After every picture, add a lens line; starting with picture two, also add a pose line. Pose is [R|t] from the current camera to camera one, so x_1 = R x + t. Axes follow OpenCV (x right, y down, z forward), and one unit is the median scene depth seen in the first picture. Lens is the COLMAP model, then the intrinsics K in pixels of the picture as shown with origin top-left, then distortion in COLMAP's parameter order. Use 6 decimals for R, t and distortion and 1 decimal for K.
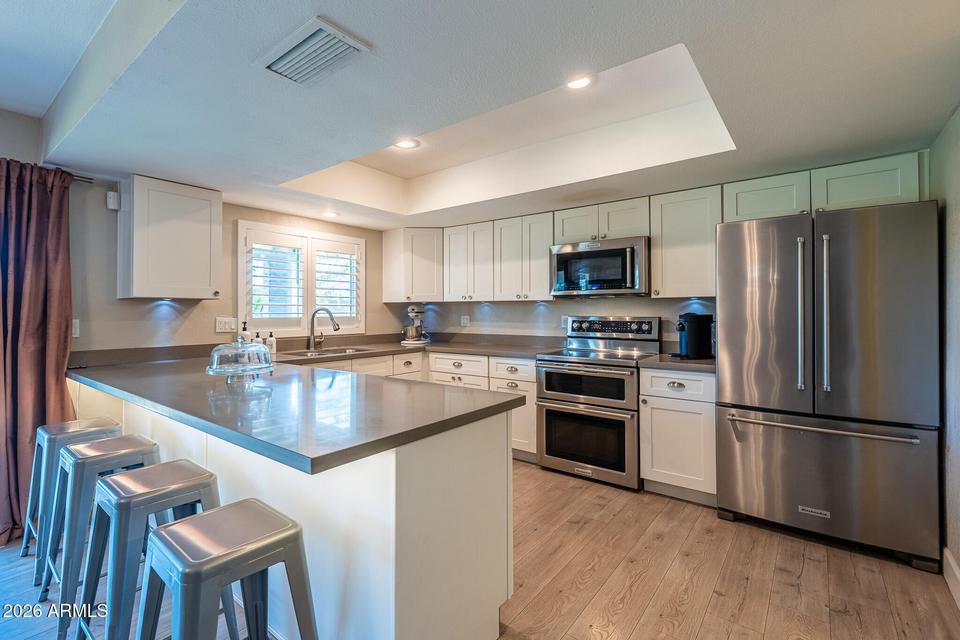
lens RADIAL K [[450.5, 0, 450.3], [0, 450.5, 306.8], [0, 0, 1]] dist [-0.000378, -0.001262]
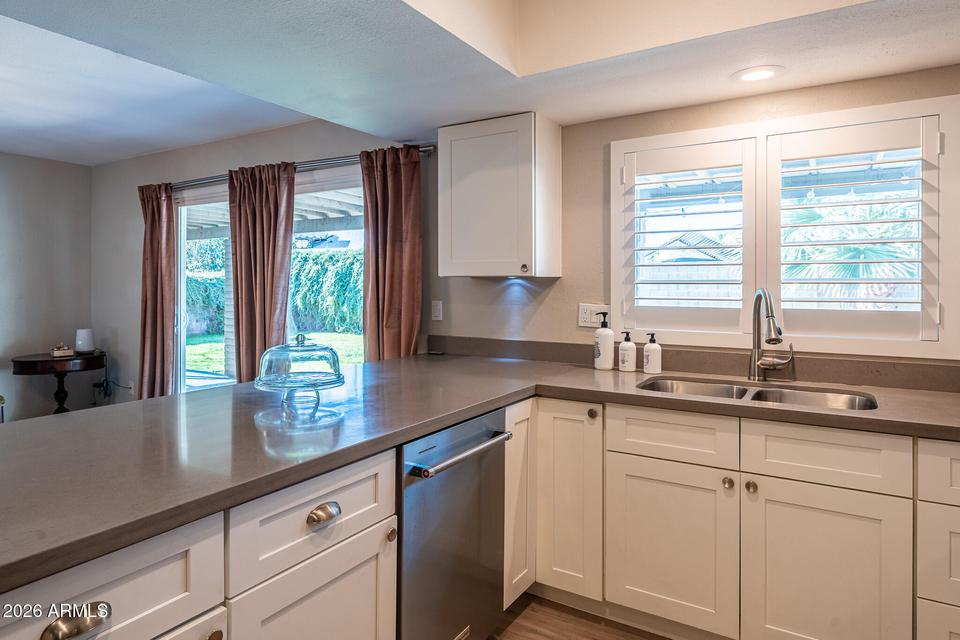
lens RADIAL K [[591.7, 0, 441.7], [0, 591.7, 285.4], [0, 0, 1]] dist [0.002463, 0.002263]
pose [[0.093439, 0.007373, -0.995598, 0.306354], [0.010351, 0.999911, 0.008376, -0.010984], [0.995571, -0.011088, 0.093355, 0.708189]]
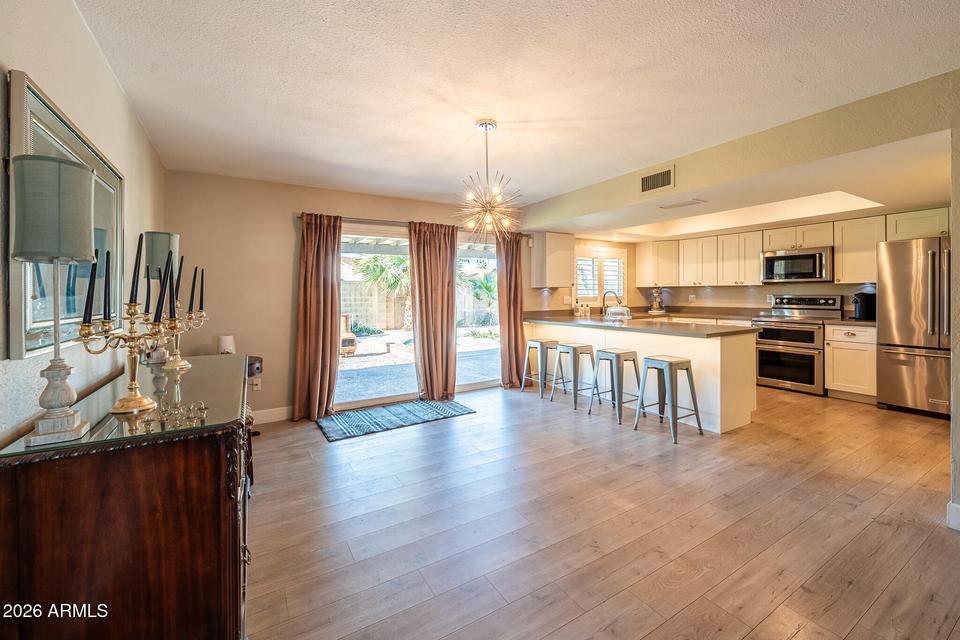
lens RADIAL K [[404.7, 0, 474.1], [0, 404.7, 296.8], [0, 0, 1]] dist [-0.003757, -0.001229]
pose [[0.943086, -0.002324, -0.332540, -0.294147], [0.009808, 0.999735, 0.020830, -0.014757], [0.332404, -0.022906, 0.942859, -0.794440]]
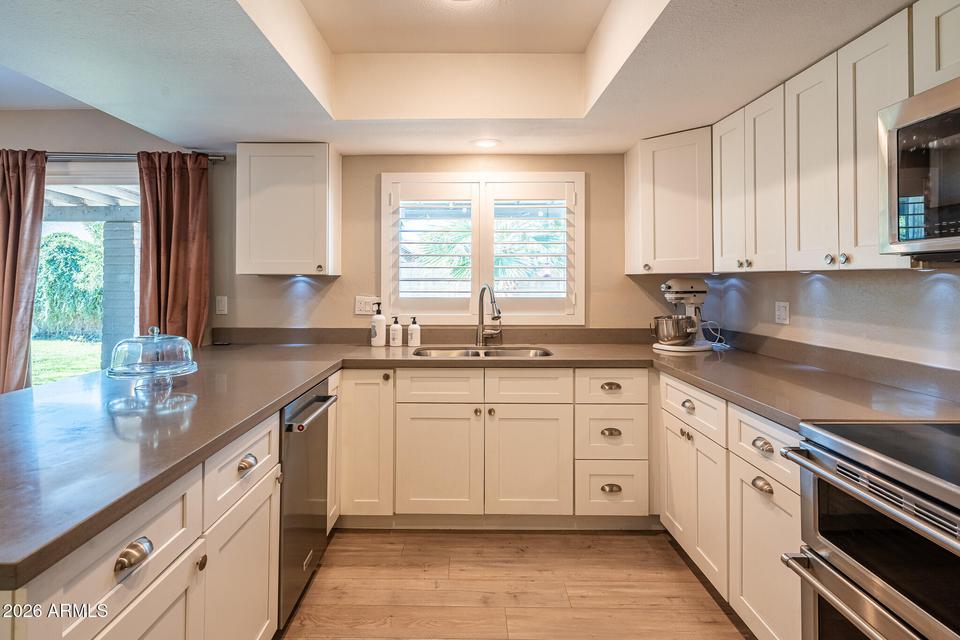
lens RADIAL K [[535.6, 0, 463.4], [0, 535.6, 275.7], [0, 0, 1]] dist [-0.001188, -0.001705]
pose [[0.614903, -0.003719, -0.788594, 0.369492], [0.005006, 0.999987, -0.000813, -0.011738], [0.788587, -0.003448, 0.614913, 0.540166]]
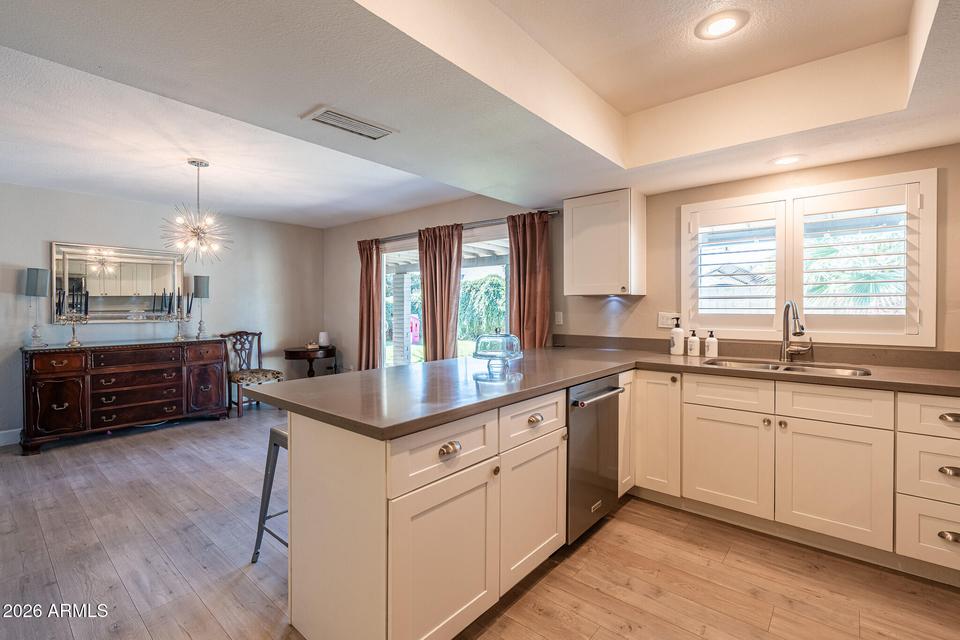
lens RADIAL K [[434.3, 0, 472.5], [0, 434.3, 311.3], [0, 0, 1]] dist [0.003077, -0.000805]
pose [[-0.035996, 0.016817, -0.999210, 0.440512], [0.015409, 0.999749, 0.016271, -0.000081], [0.999233, -0.014811, -0.036246, 0.612883]]
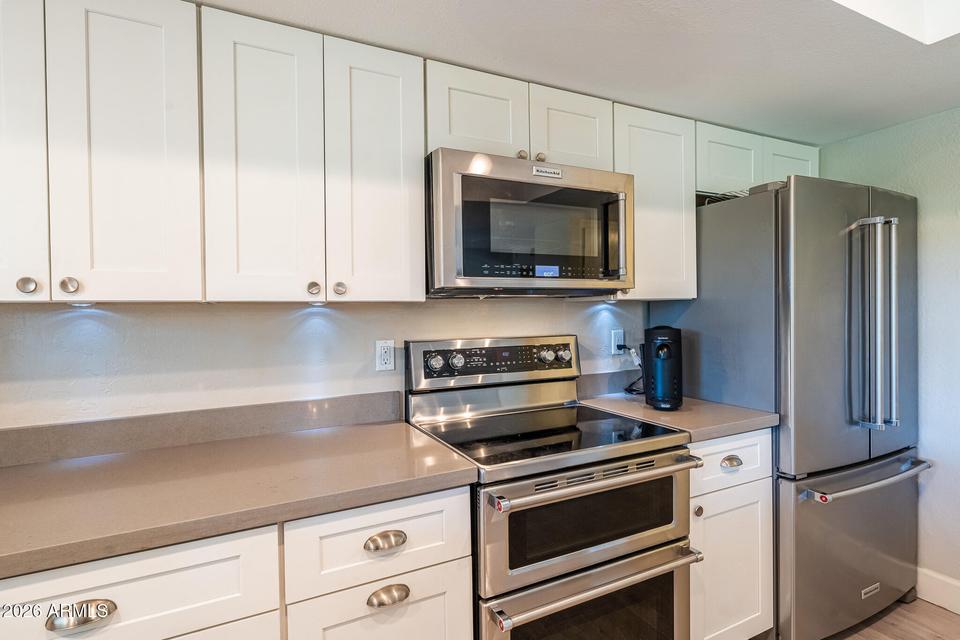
lens RADIAL K [[479.7, 0, 475.0], [0, 479.7, 316.6], [0, 0, 1]] dist [0.001872, 0.000955]
pose [[0.414477, -0.014128, 0.909950, -0.121395], [0.007759, 0.999898, 0.011991, -0.007290], [-0.910027, 0.002090, 0.414544, 0.879054]]
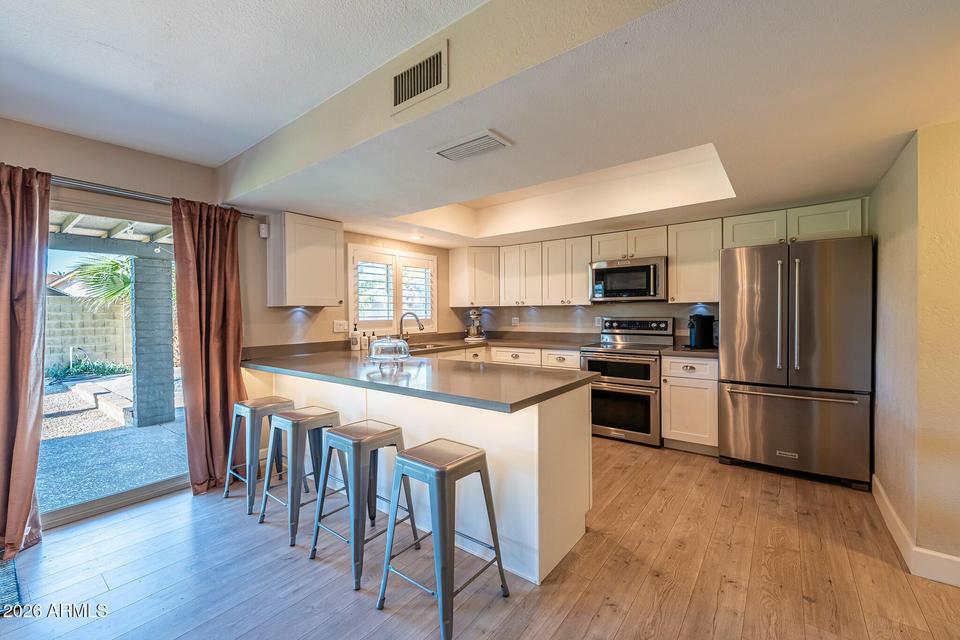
lens RADIAL K [[404.7, 0, 482.7], [0, 404.7, 316.9], [0, 0, 1]] dist [-0.003757, -0.001229]
pose [[0.999135, -0.006403, 0.041084, -0.142303], [0.005489, 0.999736, 0.022305, -0.009169], [-0.041216, -0.022060, 0.998907, -0.158062]]
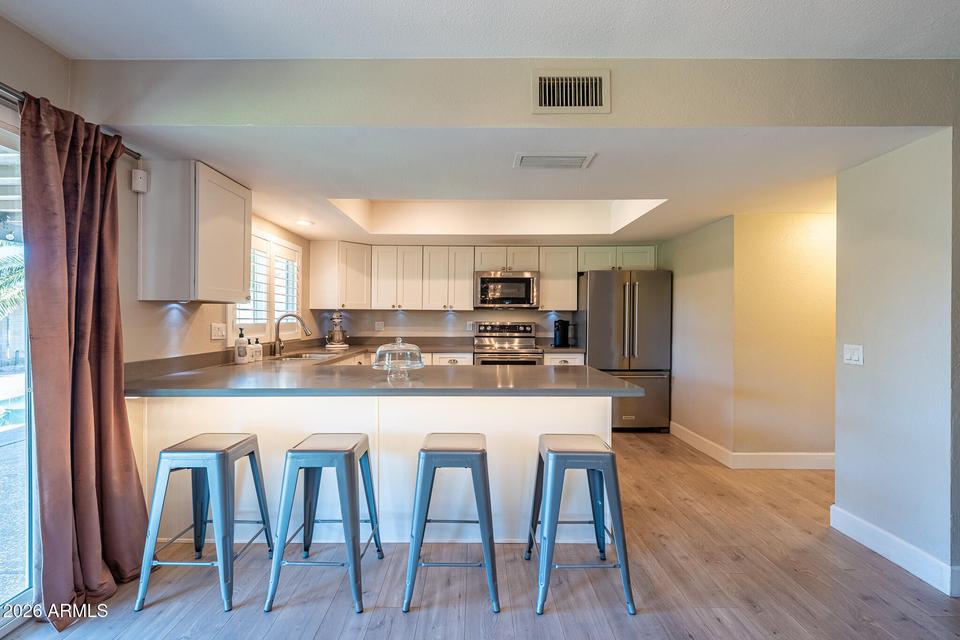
lens RADIAL K [[404.7, 0, 482.2], [0, 404.7, 320.8], [0, 0, 1]] dist [-0.003757, -0.001229]
pose [[0.764406, 0.002037, 0.644732, -0.616901], [-0.012778, 0.999846, 0.011992, 0.002055], [-0.644609, -0.017405, 0.764314, 0.018572]]
